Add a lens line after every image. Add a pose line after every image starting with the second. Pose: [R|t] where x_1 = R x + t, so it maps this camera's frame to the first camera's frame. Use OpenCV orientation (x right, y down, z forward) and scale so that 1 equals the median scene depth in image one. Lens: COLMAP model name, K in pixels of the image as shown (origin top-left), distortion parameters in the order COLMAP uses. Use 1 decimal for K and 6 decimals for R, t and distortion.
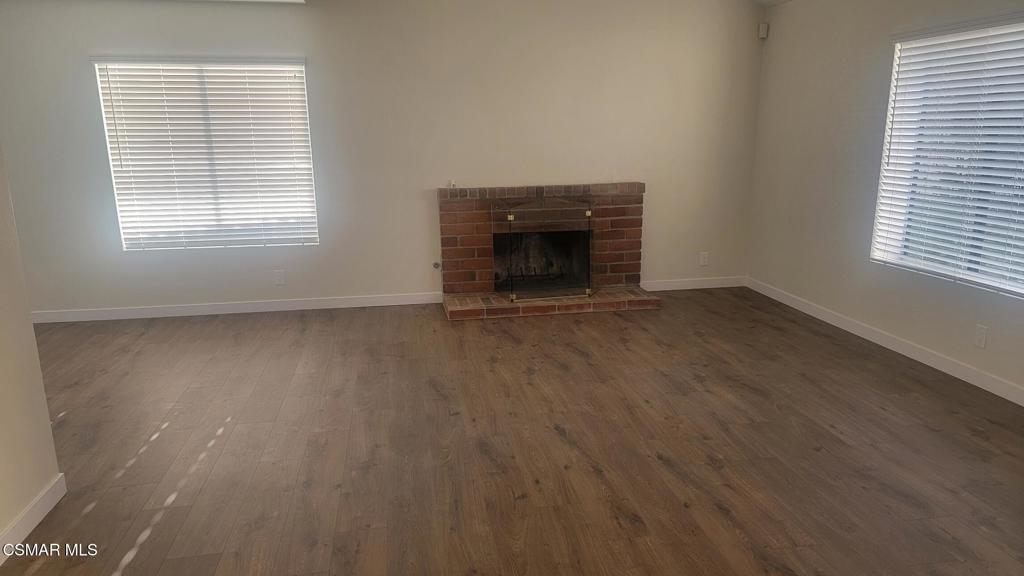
lens RADIAL K [[702.8, 0, 512.0], [0, 702.8, 288.0], [0, 0, 1]] dist [0.028887, -0.040916]
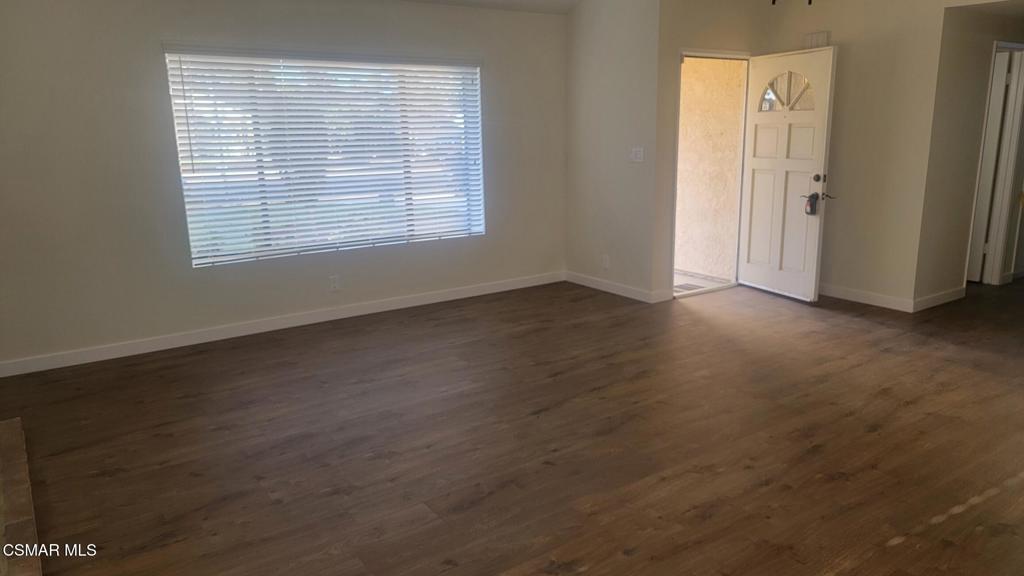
lens RADIAL K [[702.8, 0, 512.0], [0, 702.8, 288.0], [0, 0, 1]] dist [0.028887, -0.040916]
pose [[-0.428569, -0.183439, 0.884691, -0.644793], [0.215441, 0.930180, 0.297237, -0.233846], [-0.877447, 0.317985, -0.359126, 1.060929]]
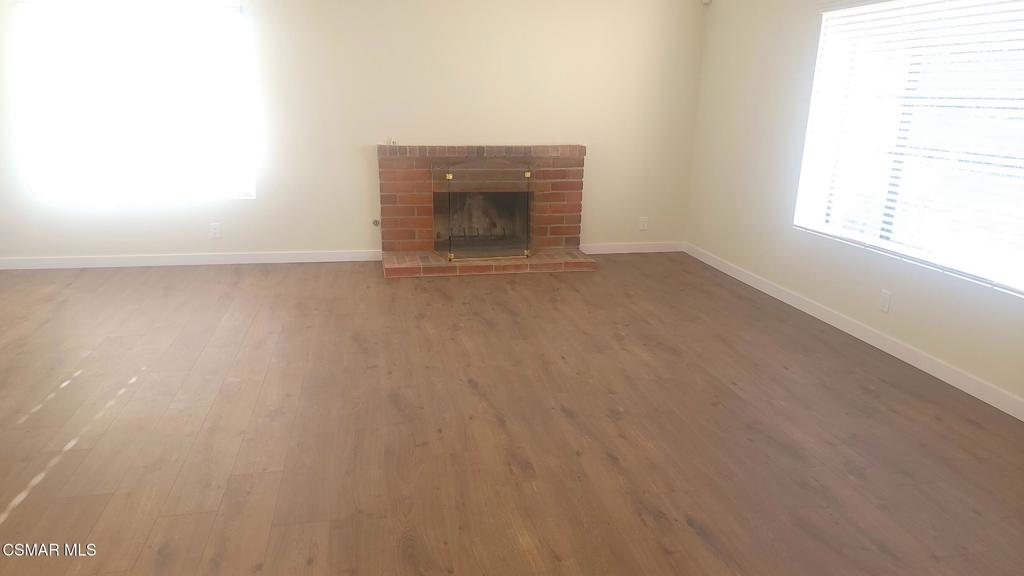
lens RADIAL K [[702.8, 0, 512.0], [0, 702.8, 288.0], [0, 0, 1]] dist [0.028887, -0.040916]
pose [[0.998913, 0.021266, 0.041488, 0.062345], [-0.023281, 0.998542, 0.048702, 0.009522], [-0.040391, -0.049615, 0.997951, -0.013358]]
